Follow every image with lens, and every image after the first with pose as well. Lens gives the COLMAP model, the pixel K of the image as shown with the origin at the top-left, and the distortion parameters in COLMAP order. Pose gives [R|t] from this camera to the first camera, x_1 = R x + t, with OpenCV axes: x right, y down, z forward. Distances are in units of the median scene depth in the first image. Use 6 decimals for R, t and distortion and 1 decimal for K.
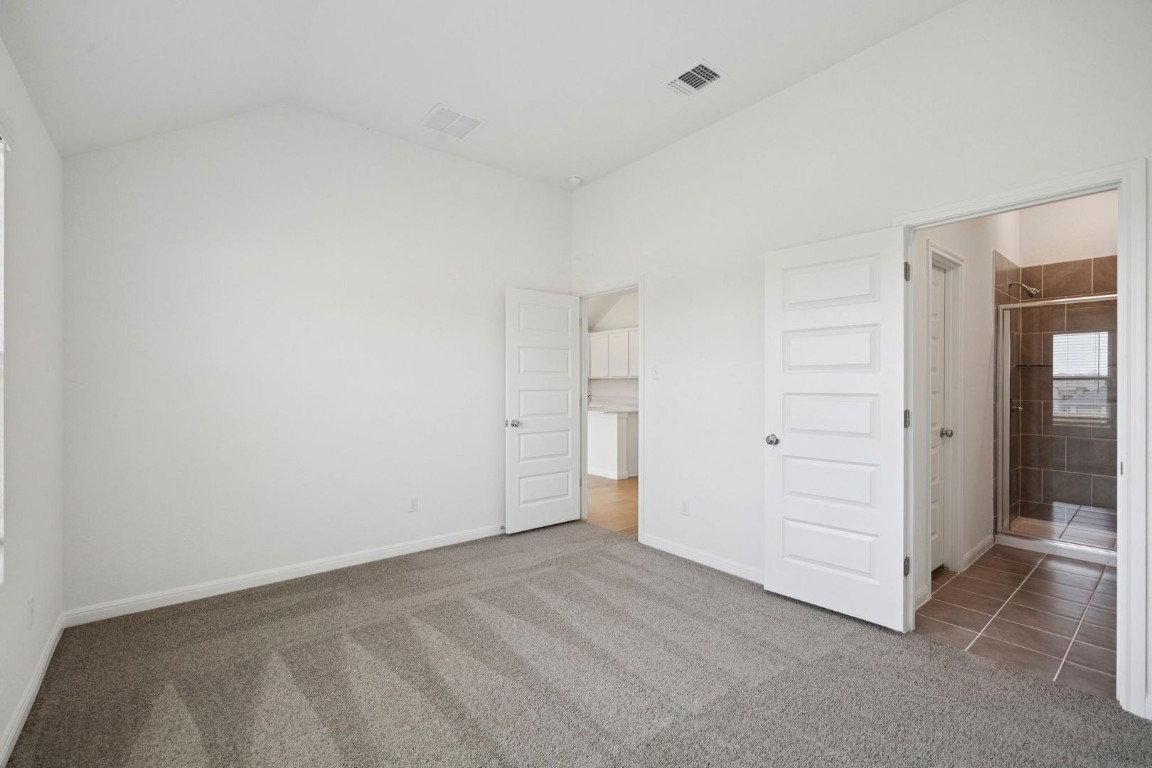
lens RADIAL K [[496.5, 0, 576.6], [0, 496.5, 385.9], [0, 0, 1]] dist [-0.014410, -0.000557]
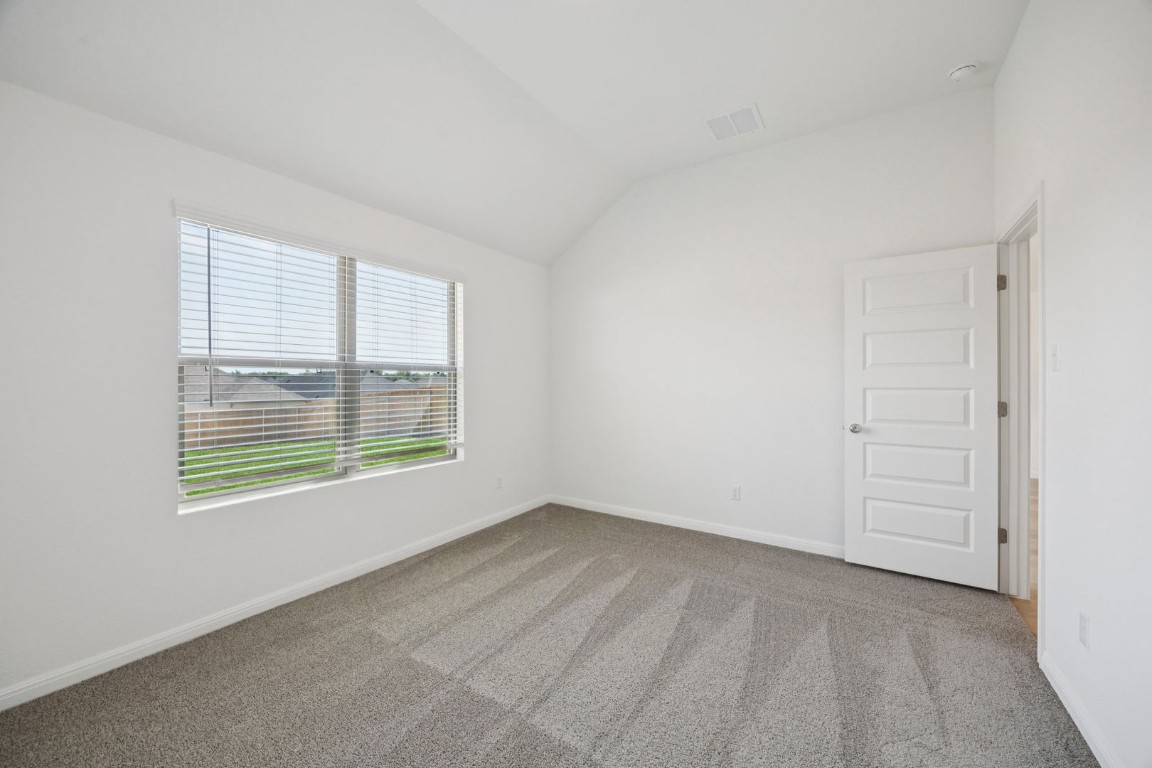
lens RADIAL K [[451.6, 0, 575.2], [0, 451.6, 382.8], [0, 0, 1]] dist [0.000852, 0.000016]
pose [[0.278957, -0.001581, -0.960302, 0.490002], [-0.002803, 0.999993, -0.002461, 0.003195], [0.960300, 0.003378, 0.278950, 0.373359]]
